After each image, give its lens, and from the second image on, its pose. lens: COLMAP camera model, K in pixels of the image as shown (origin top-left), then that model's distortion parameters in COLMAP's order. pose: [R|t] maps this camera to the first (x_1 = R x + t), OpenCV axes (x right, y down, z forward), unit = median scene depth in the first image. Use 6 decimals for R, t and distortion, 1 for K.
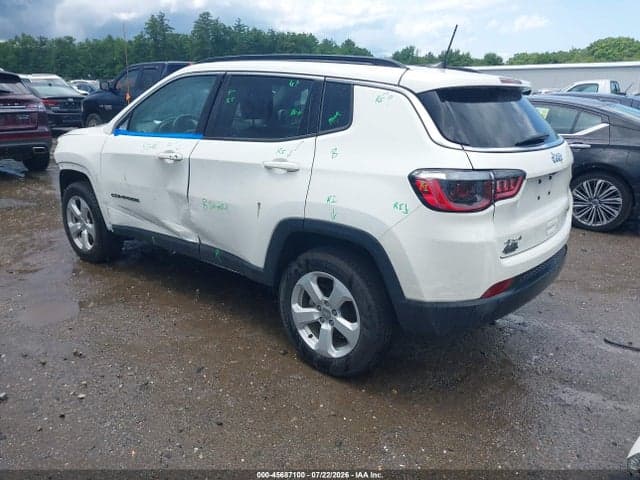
lens RADIAL K [[508.0, 0, 322.6], [0, 508.0, 240.1], [0, 0, 1]] dist [0.009238, -0.008077]
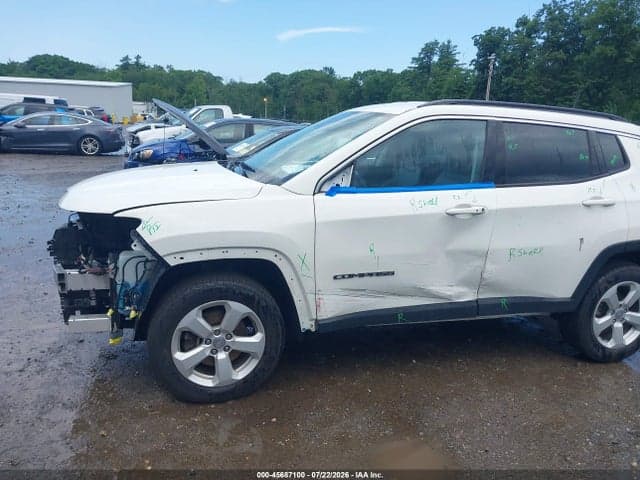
lens RADIAL K [[508.0, 0, 312.8], [0, 508.0, 229.6], [0, 0, 1]] dist [0.009238, -0.008077]
pose [[0.561176, -0.165906, 0.810899, -1.195170], [0.201808, 0.977564, 0.060346, -0.244646], [-0.802717, 0.129781, 0.582067, 0.720275]]
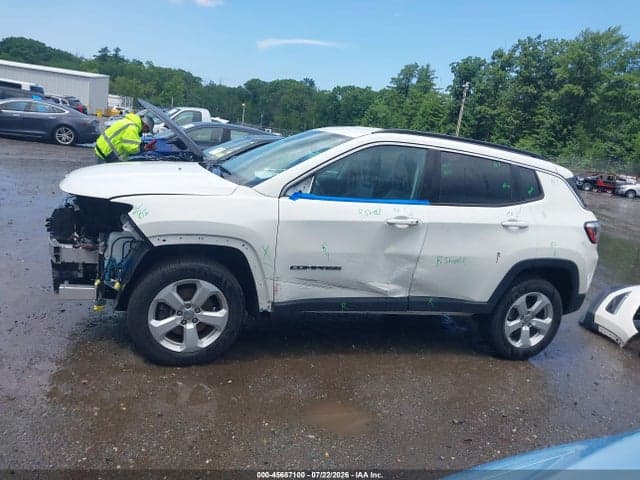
lens RADIAL K [[508.0, 0, 314.3], [0, 508.0, 228.3], [0, 0, 1]] dist [0.009238, -0.008077]
pose [[0.517945, -0.104873, 0.848961, -1.331436], [0.120298, 0.991523, 0.049091, -0.230359], [-0.846913, 0.076702, 0.526170, 0.613384]]
